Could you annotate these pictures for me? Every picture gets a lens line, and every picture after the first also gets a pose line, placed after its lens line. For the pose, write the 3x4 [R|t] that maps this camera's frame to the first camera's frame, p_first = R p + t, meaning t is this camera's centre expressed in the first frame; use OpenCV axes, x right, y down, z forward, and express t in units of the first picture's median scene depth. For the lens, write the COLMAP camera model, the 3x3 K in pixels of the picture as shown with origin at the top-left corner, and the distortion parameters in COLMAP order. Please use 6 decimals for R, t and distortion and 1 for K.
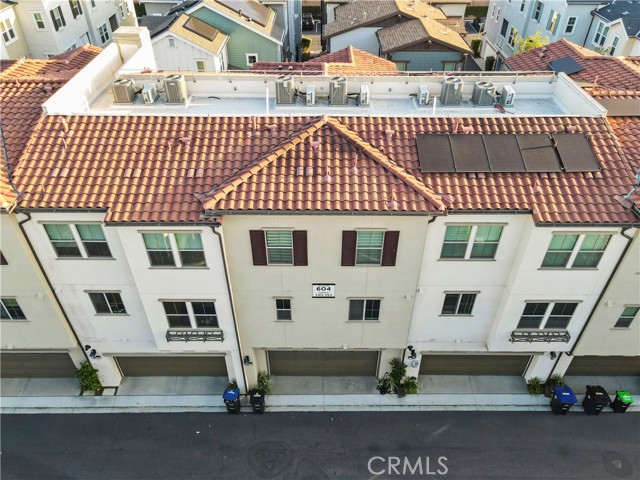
lens RADIAL K [[471.8, 0, 323.6], [0, 471.8, 240.8], [0, 0, 1]] dist [0.008845, -0.001561]
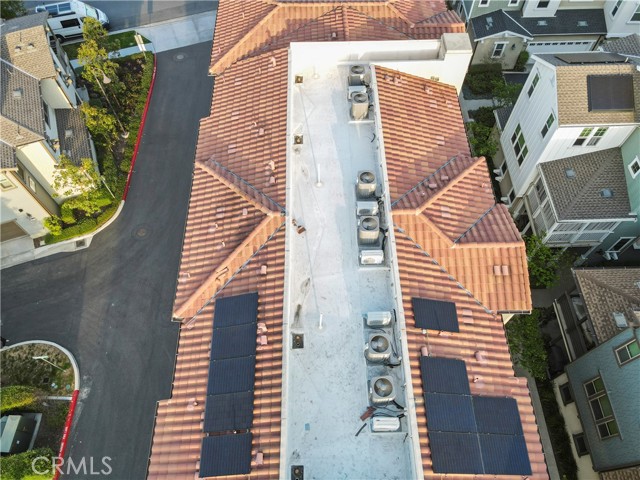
lens RADIAL K [[471.8, 0, 324.5], [0, 471.8, 238.2], [0, 0, 1]] dist [0.008845, -0.001561]
pose [[0.016275, 0.855694, -0.517226, 0.620810], [-0.622919, 0.413316, 0.664185, -1.036548], [0.782117, 0.311381, 0.539755, 0.508743]]
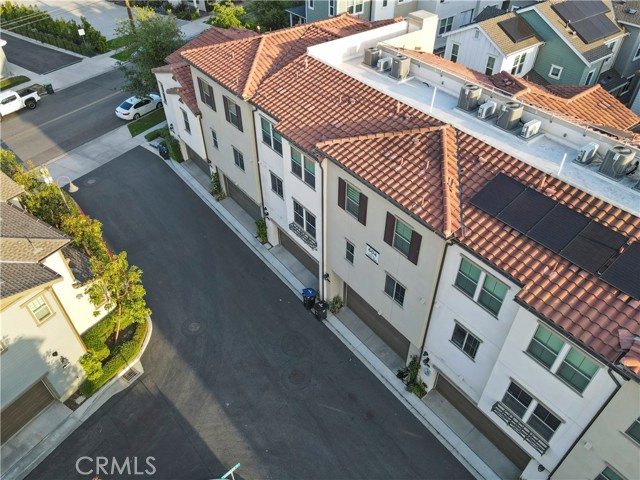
lens RADIAL K [[471.8, 0, 323.3], [0, 471.8, 237.8], [0, 0, 1]] dist [0.008845, -0.001561]
pose [[0.609074, 0.519156, -0.599589, 0.643655], [-0.493911, 0.839787, 0.225407, -0.143970], [0.620548, 0.158854, 0.767910, -0.018220]]
